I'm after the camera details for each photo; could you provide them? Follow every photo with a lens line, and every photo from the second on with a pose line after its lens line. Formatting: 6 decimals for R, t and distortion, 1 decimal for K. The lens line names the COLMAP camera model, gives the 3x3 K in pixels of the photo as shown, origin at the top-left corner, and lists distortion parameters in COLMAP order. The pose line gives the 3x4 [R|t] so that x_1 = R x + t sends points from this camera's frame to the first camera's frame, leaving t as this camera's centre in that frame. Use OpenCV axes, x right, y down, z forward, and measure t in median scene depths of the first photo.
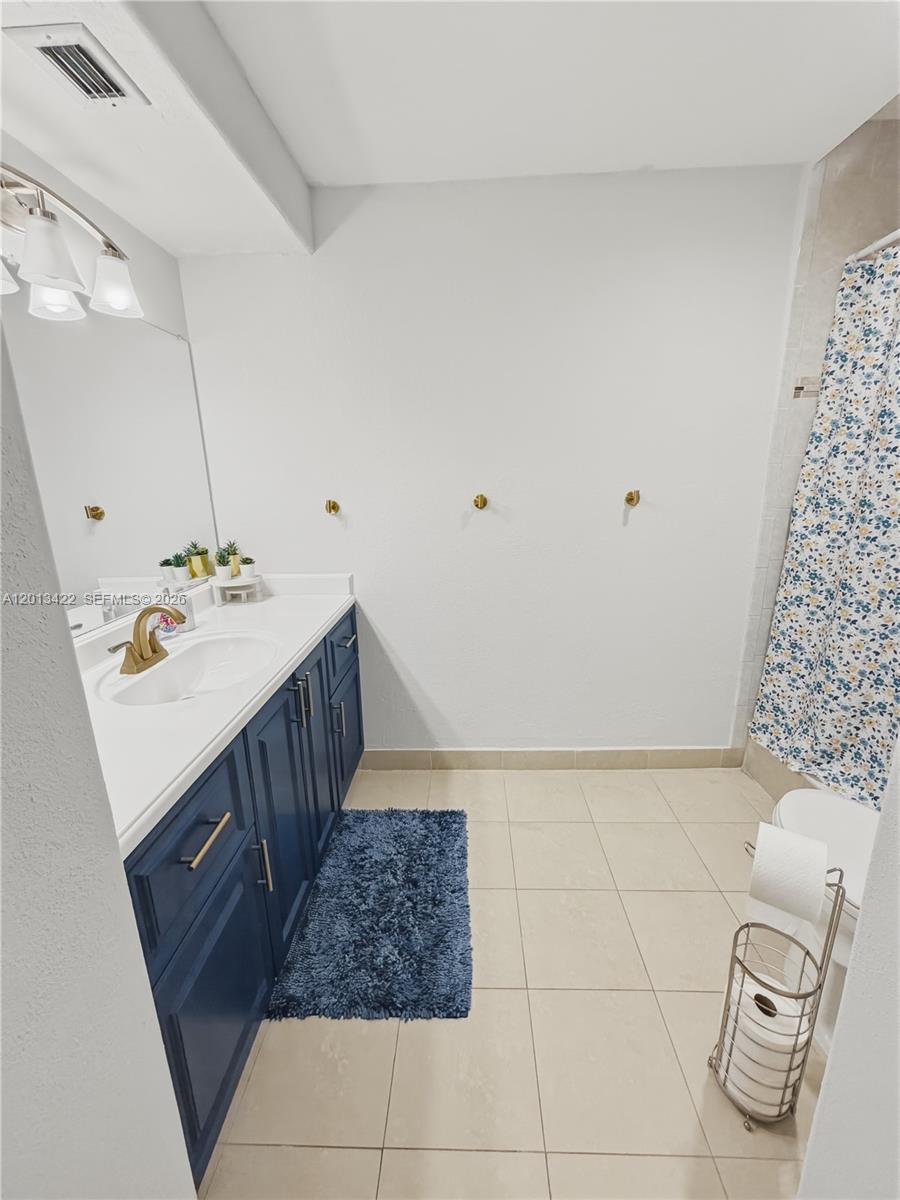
lens RADIAL K [[498.4, 0, 450.0], [0, 498.4, 600.0], [0, 0, 1]] dist [-0.001259, -0.000445]
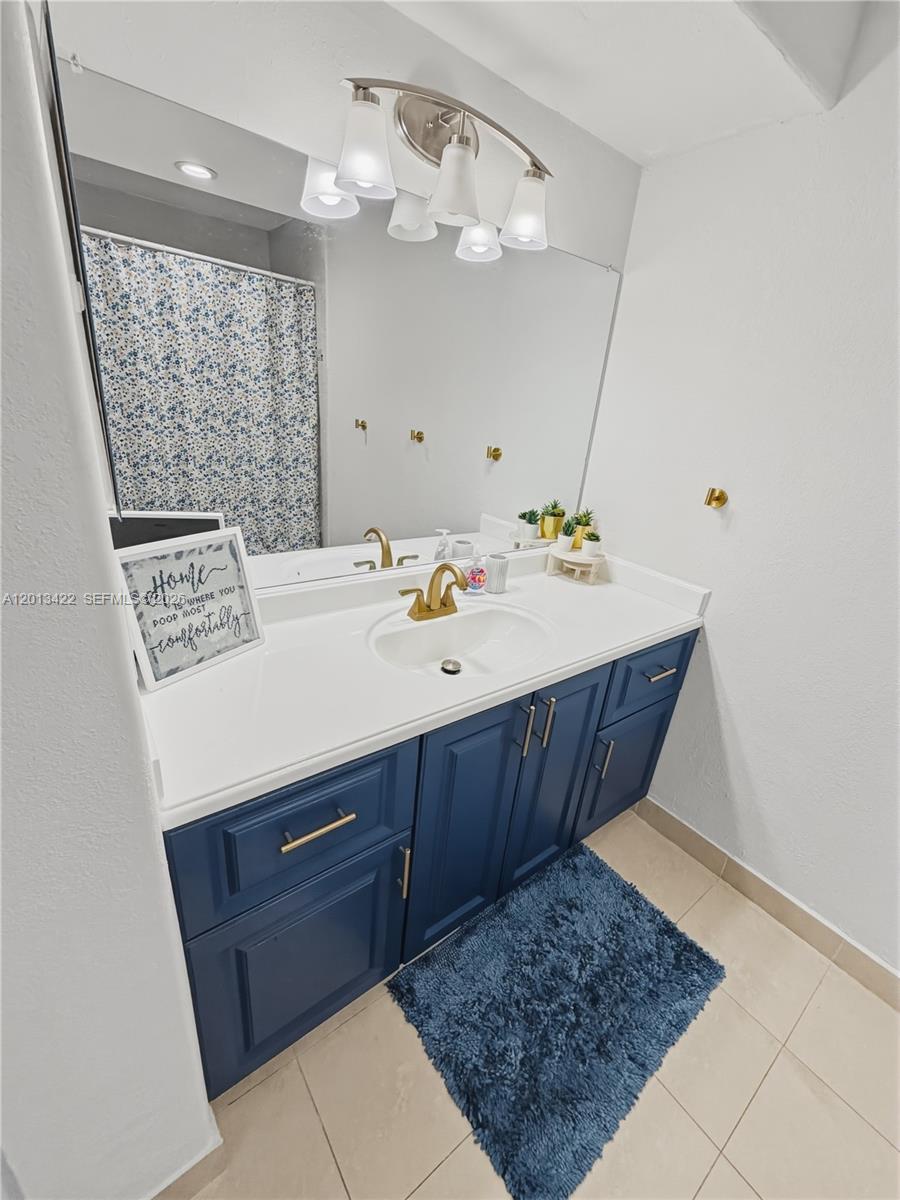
lens RADIAL K [[498.4, 0, 450.0], [0, 498.4, 600.0], [0, 0, 1]] dist [-0.001259, -0.000445]
pose [[0.629297, 0.363628, -0.686848, 0.089223], [-0.290774, 0.929761, 0.225820, -0.114717], [0.720719, 0.057610, 0.690830, 0.253222]]
